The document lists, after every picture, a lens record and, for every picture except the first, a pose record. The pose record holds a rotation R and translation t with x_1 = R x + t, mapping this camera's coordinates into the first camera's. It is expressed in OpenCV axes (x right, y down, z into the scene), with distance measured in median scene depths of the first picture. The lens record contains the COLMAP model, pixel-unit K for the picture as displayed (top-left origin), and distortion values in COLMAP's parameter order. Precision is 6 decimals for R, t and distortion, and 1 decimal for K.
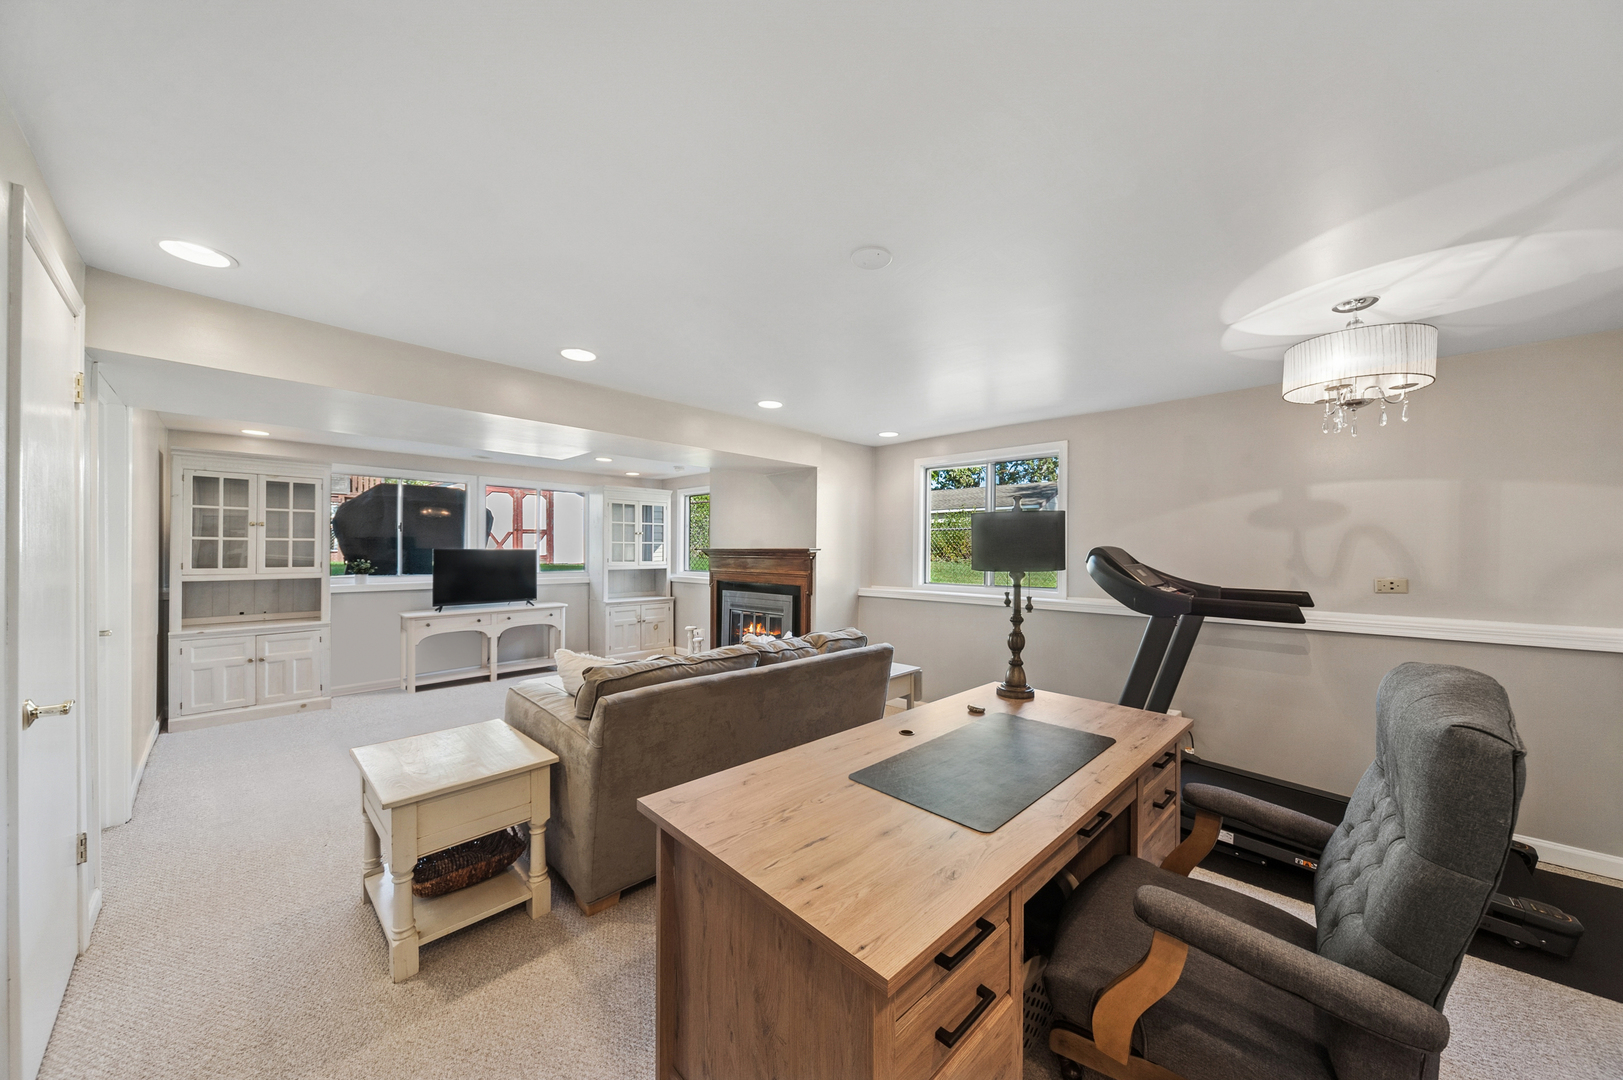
lens RADIAL K [[563.8, 0, 805.0], [0, 563.8, 545.6], [0, 0, 1]] dist [-0.000960, -0.000053]
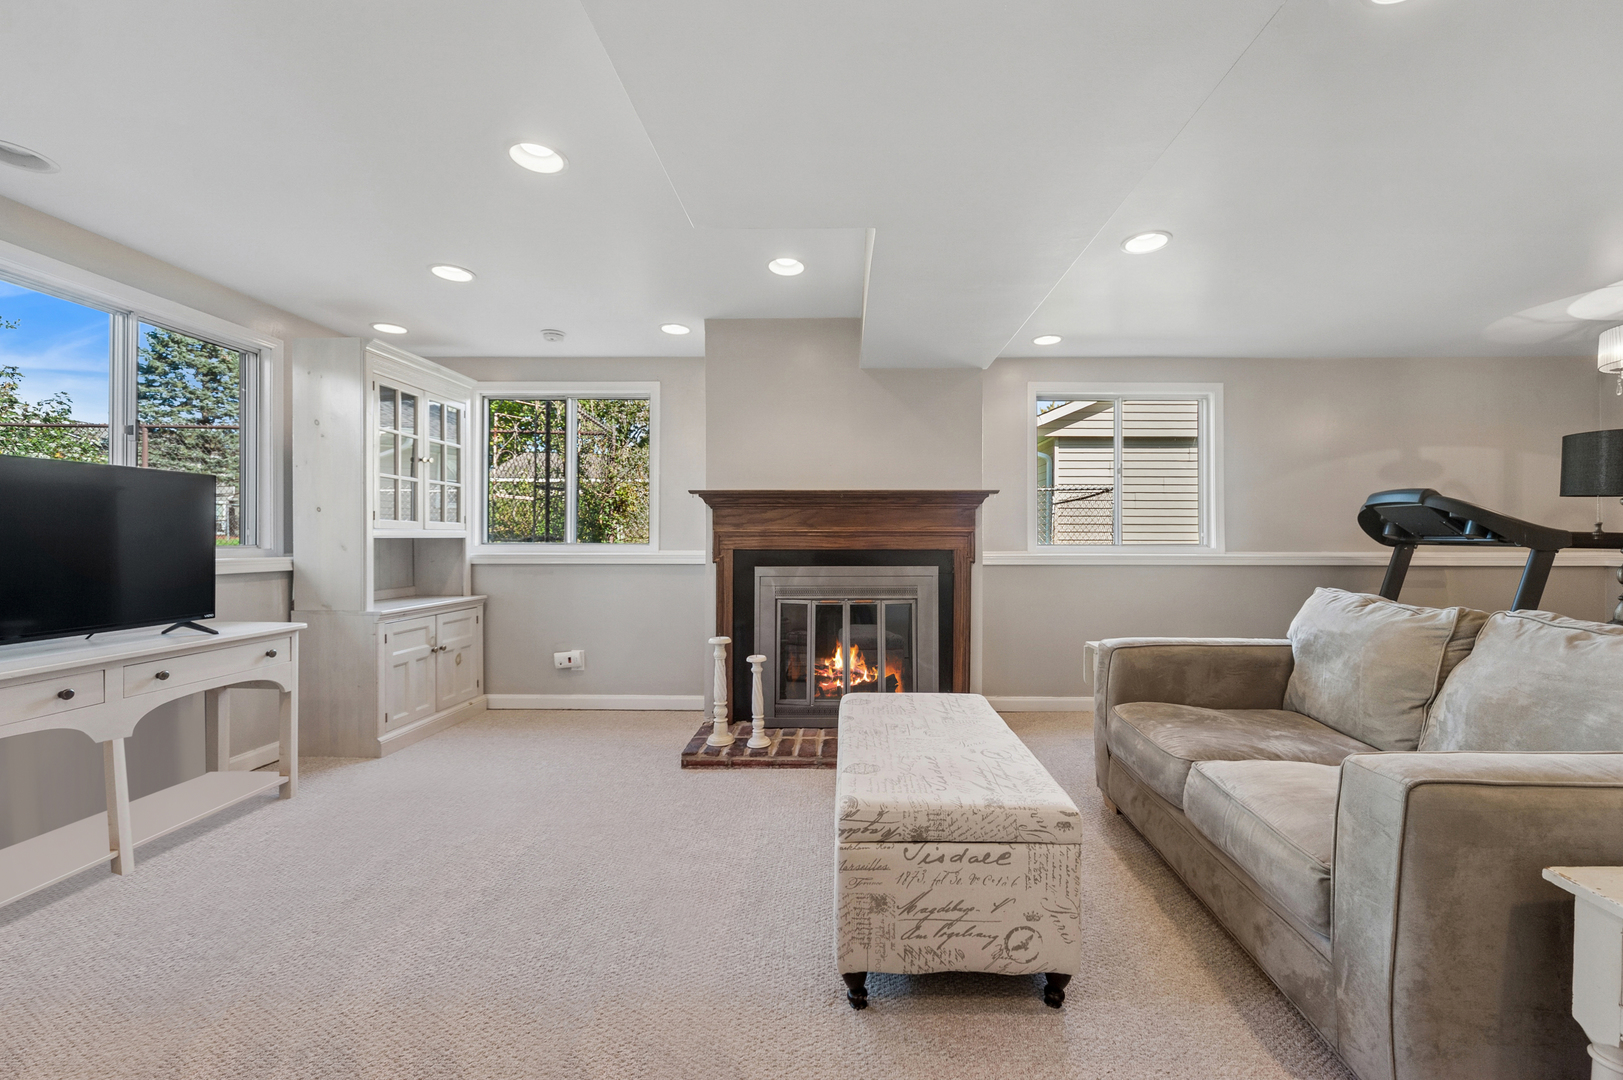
lens RADIAL K [[663.6, 0, 811.5], [0, 663.6, 540.0], [0, 0, 1]] dist [-0.000235, -0.000006]
pose [[0.717397, -0.001108, 0.696664, -0.558883], [-0.005001, 0.999965, 0.006741, 0.047740], [-0.696647, -0.008320, 0.717366, 0.488386]]
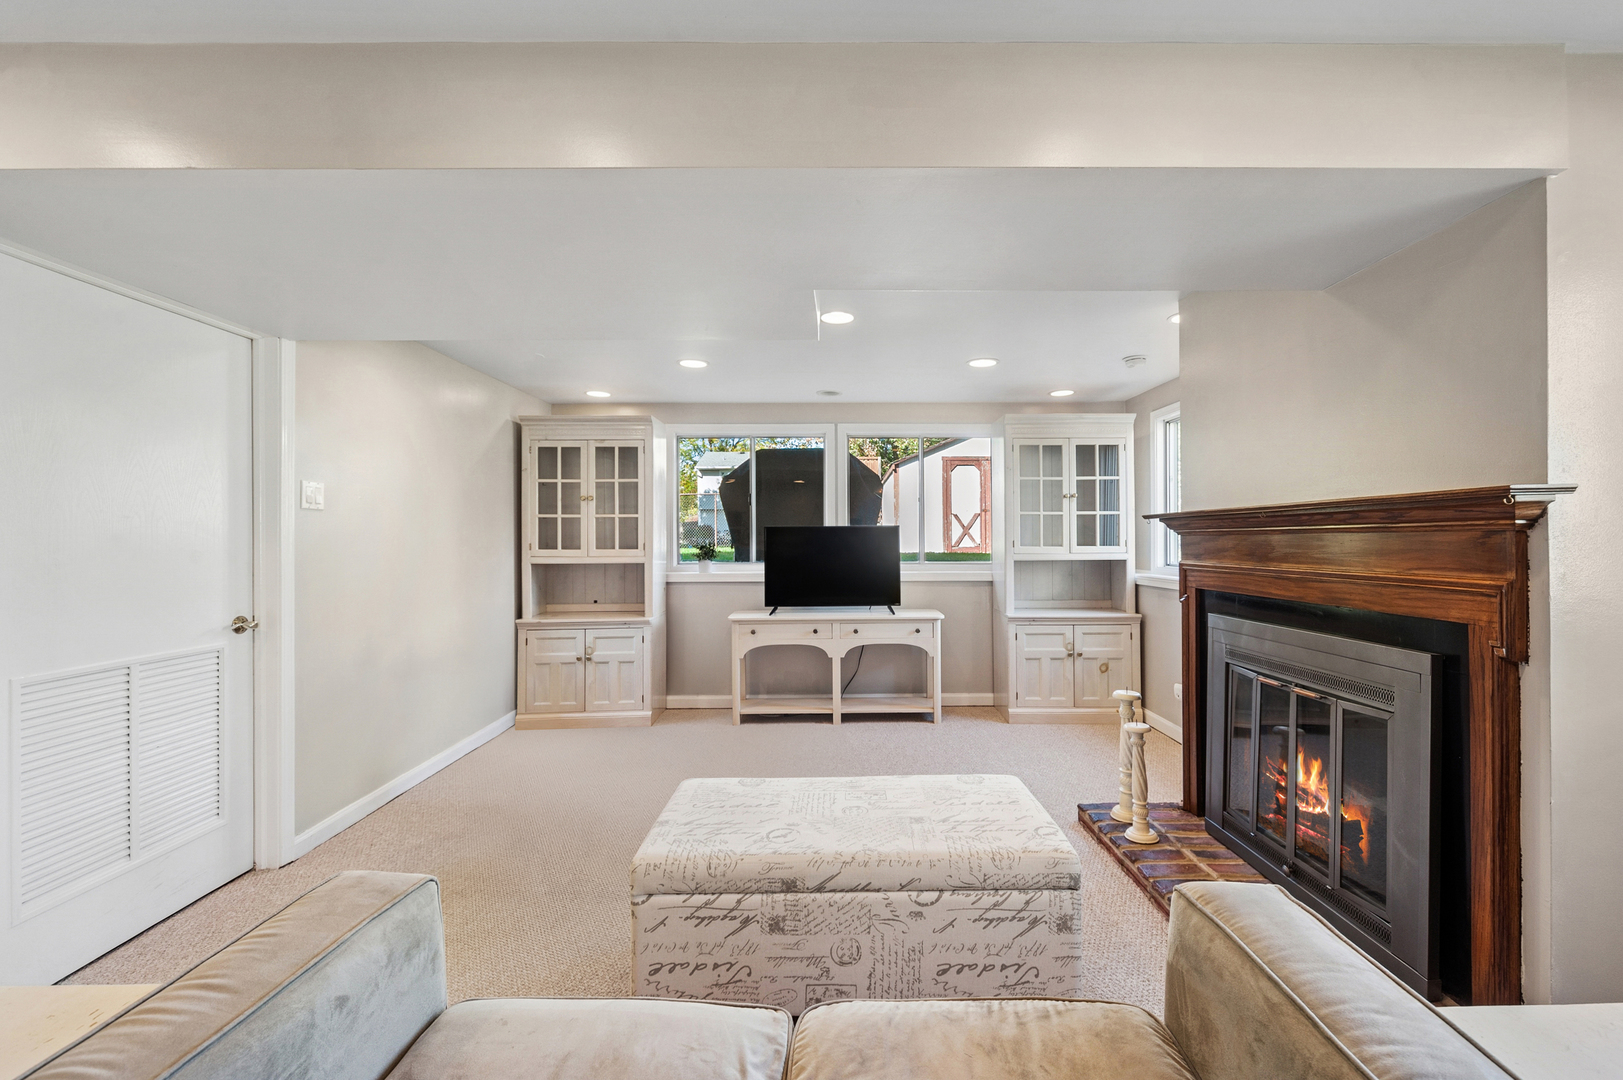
lens RADIAL K [[663.8, 0, 839.2], [0, 663.8, 536.6], [0, 0, 1]] dist [-0.000807, -0.000401]
pose [[0.716242, -0.008112, -0.697805, -0.001268], [0.009995, 0.999949, -0.001366, 0.021269], [0.697781, -0.005996, 0.716286, 0.464711]]
